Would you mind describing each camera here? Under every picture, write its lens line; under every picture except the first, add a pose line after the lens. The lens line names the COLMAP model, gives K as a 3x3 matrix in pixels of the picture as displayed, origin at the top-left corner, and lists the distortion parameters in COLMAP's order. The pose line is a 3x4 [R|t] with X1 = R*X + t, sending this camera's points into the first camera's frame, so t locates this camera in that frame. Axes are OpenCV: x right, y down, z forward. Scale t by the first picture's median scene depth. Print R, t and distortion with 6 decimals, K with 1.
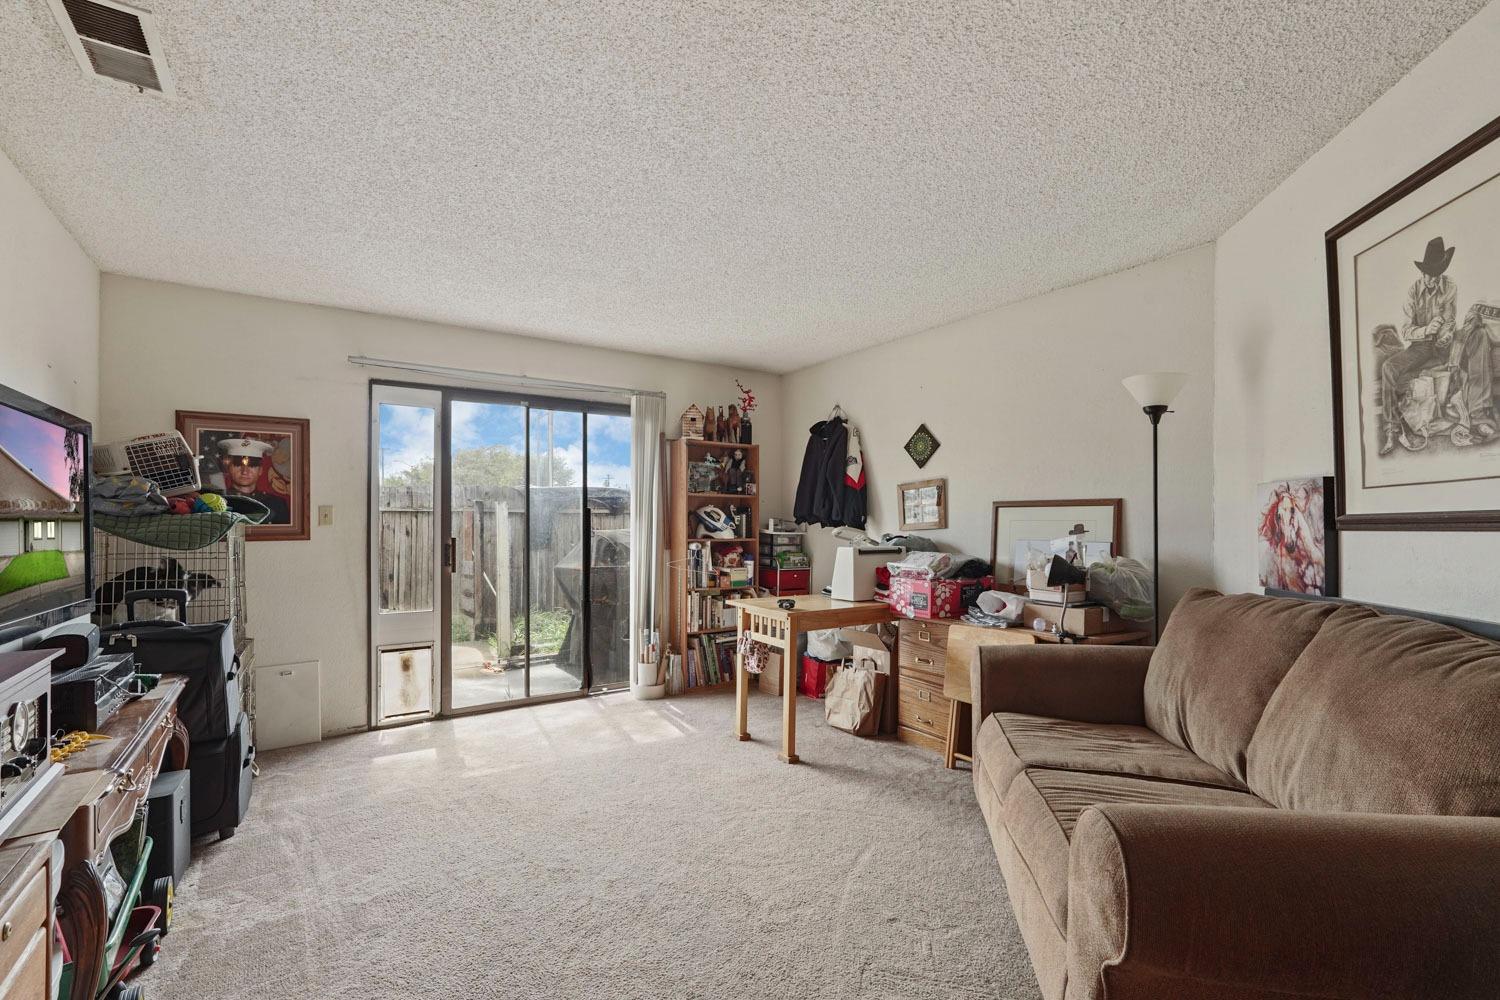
lens RADIAL K [[681.9, 0, 754.9], [0, 681.9, 510.1], [0, 0, 1]] dist [-0.009782, 0.005857]
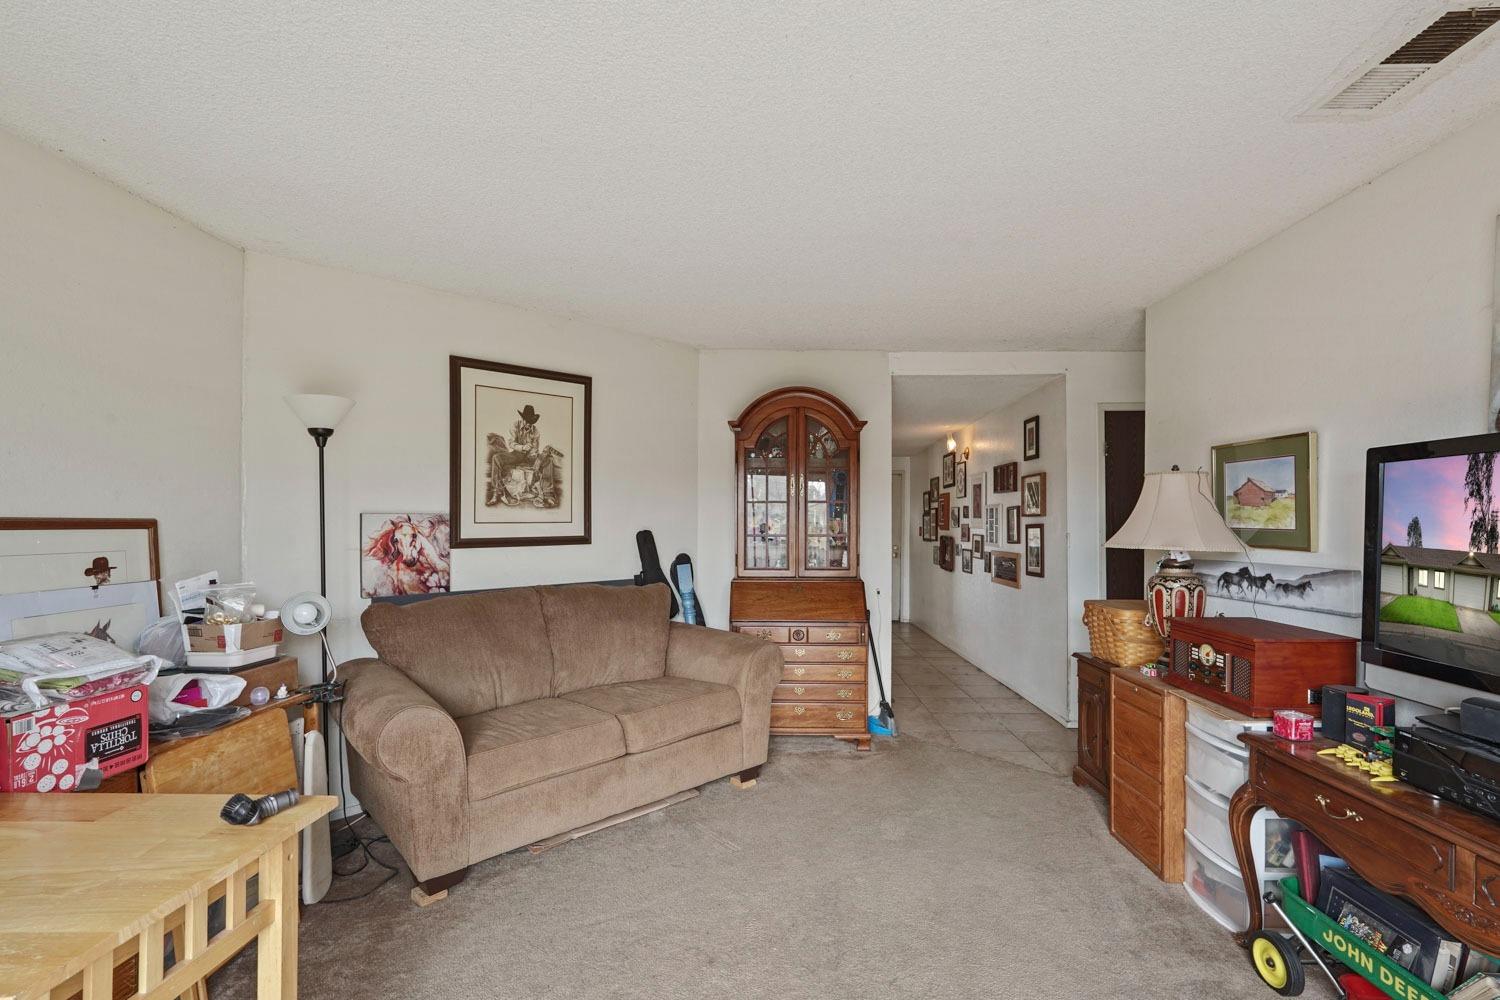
lens RADIAL K [[681.9, 0, 753.8], [0, 681.9, 513.6], [0, 0, 1]] dist [-0.009782, 0.005857]
pose [[-0.821435, 0.002408, 0.570297, -0.681727], [-0.014667, 0.999571, -0.025346, -0.023756], [-0.570113, -0.029185, -0.821048, 2.098603]]
